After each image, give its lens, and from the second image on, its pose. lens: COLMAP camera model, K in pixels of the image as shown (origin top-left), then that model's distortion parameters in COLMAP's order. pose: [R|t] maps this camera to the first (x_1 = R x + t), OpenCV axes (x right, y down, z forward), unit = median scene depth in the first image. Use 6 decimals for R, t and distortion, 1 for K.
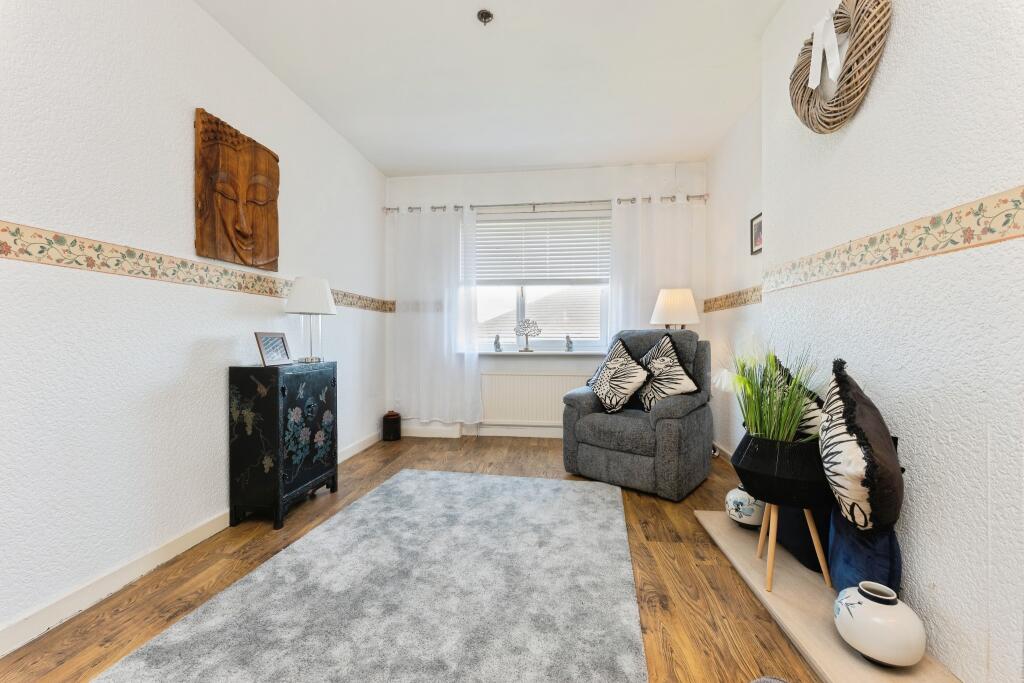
lens RADIAL K [[418.8, 0, 510.2], [0, 418.8, 343.8], [0, 0, 1]] dist [0.001155, -0.000029]
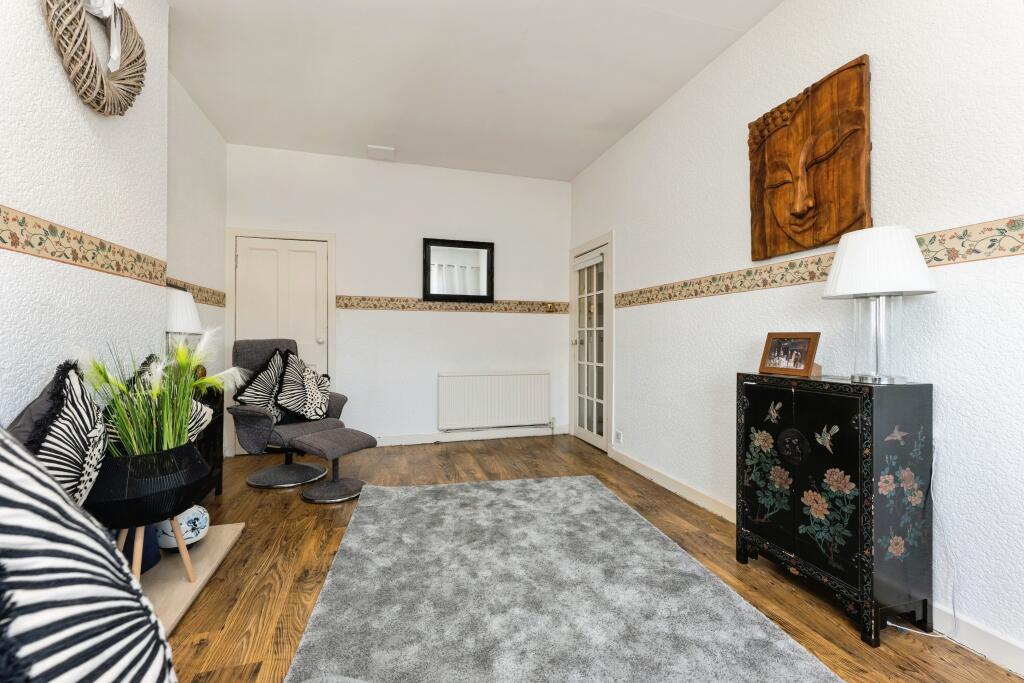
lens RADIAL K [[430.2, 0, 515.0], [0, 430.2, 340.0], [0, 0, 1]] dist [0.000777, 0.000074]
pose [[-0.915816, -0.003637, -0.401581, 0.217169], [-0.010443, 0.999837, 0.014759, -0.019410], [0.401462, 0.017711, -0.915705, 1.558296]]
